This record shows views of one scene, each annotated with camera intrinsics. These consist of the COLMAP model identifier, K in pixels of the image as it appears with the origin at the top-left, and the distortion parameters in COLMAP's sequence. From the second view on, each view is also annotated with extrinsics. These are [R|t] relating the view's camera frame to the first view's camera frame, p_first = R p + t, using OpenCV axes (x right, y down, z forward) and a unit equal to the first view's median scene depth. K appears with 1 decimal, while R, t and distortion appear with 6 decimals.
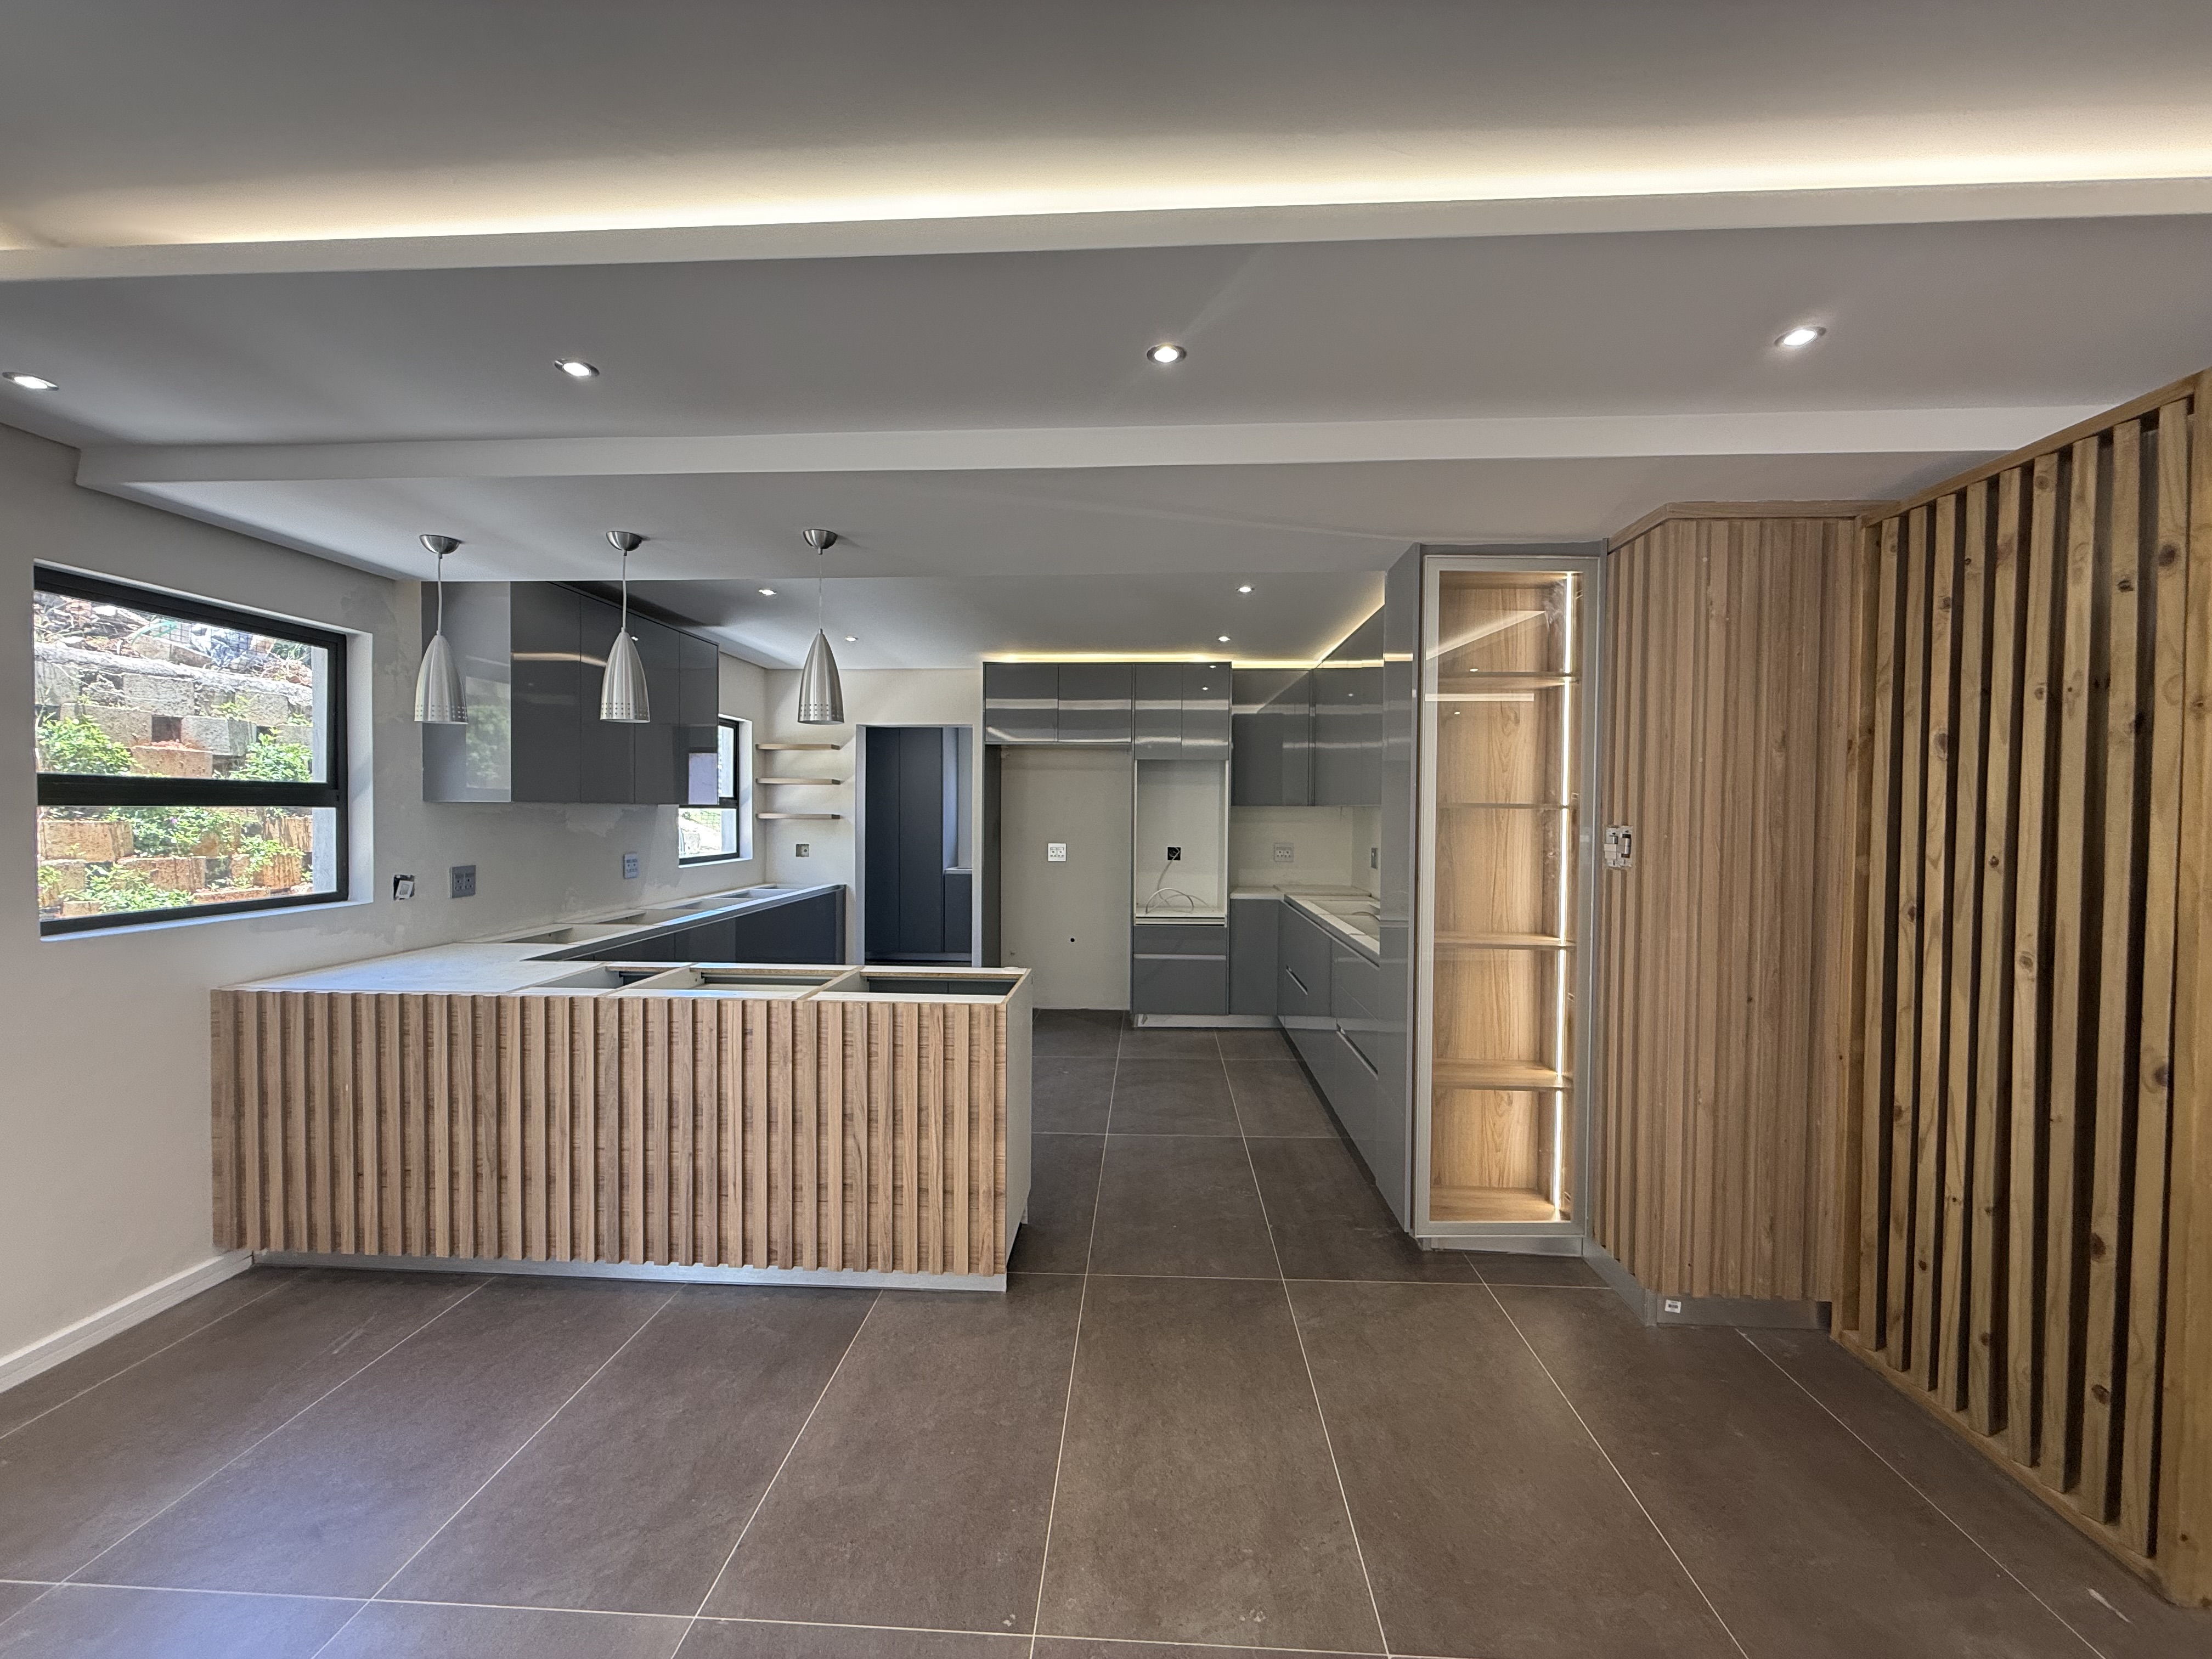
lens RADIAL K [[883.6, 0, 1104.1], [0, 883.6, 828.8], [0, 0, 1]] dist [-0.001112, 0.000370]
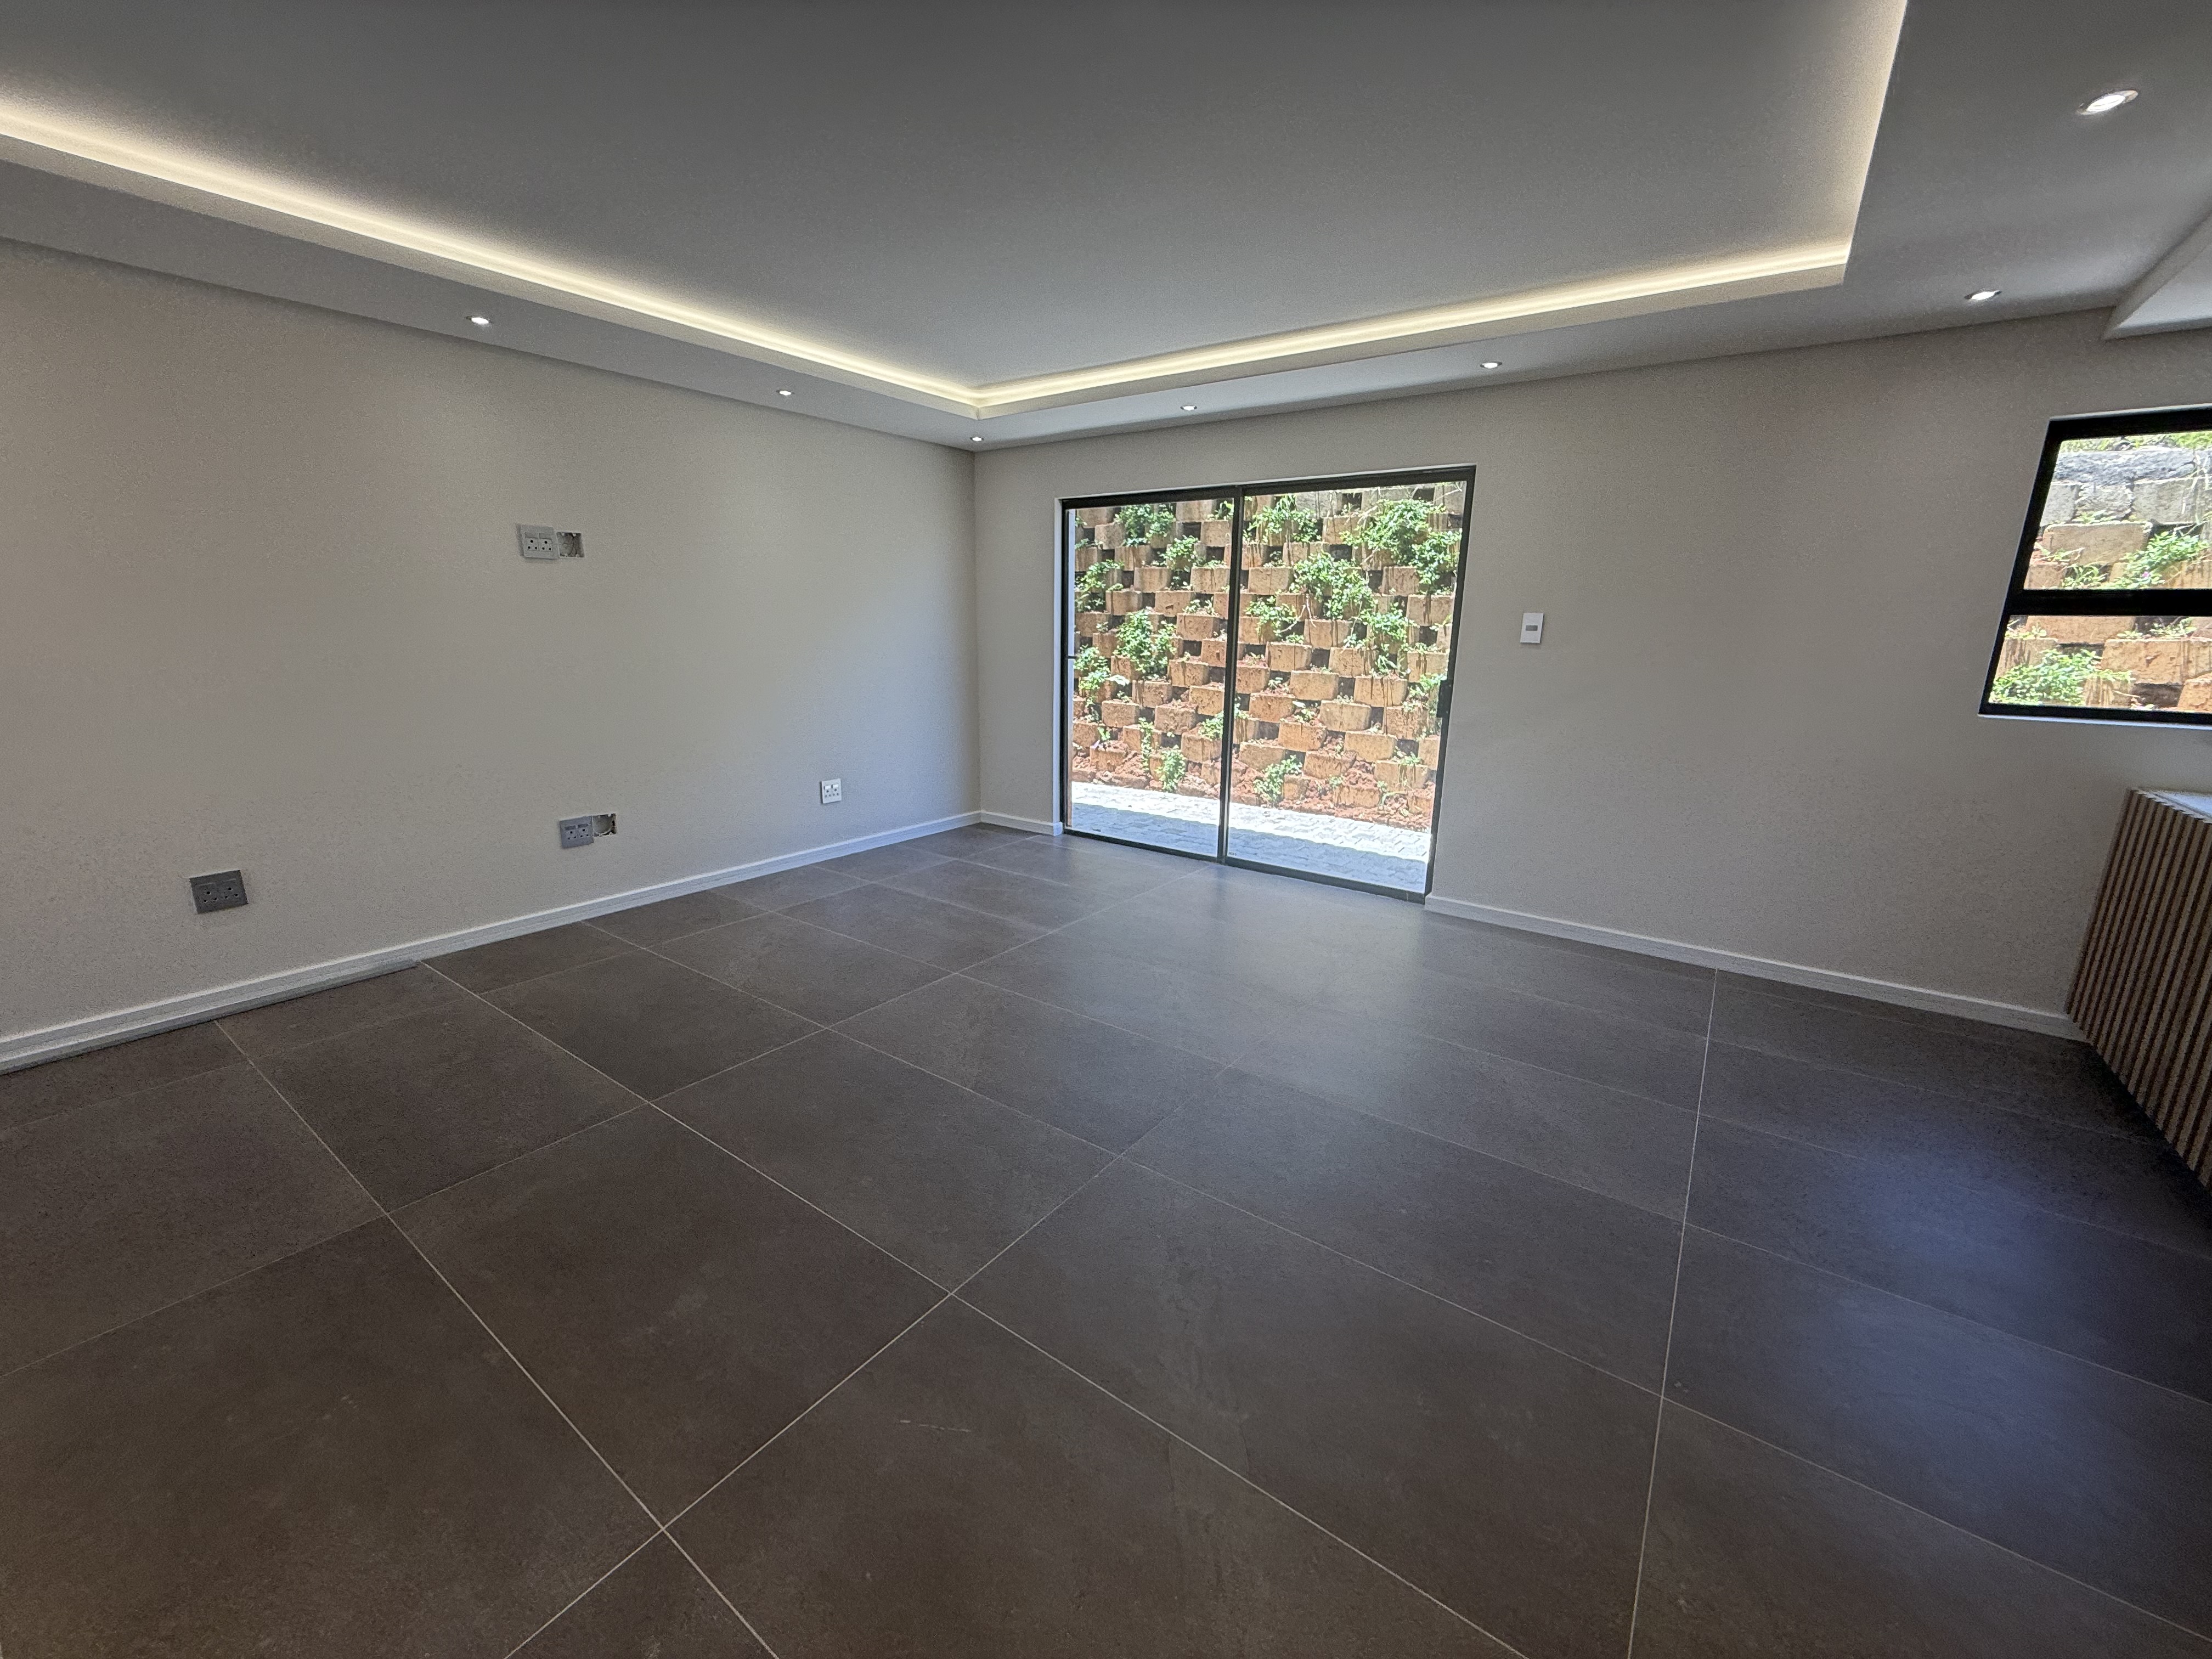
lens RADIAL K [[883.6, 0, 1104.1], [0, 883.6, 828.8], [0, 0, 1]] dist [-0.001112, 0.000370]
pose [[-0.542118, 0.184933, -0.819700, 0.587397], [-0.032349, 0.970166, 0.240274, 0.010141], [0.839680, 0.156773, -0.519962, 0.511429]]
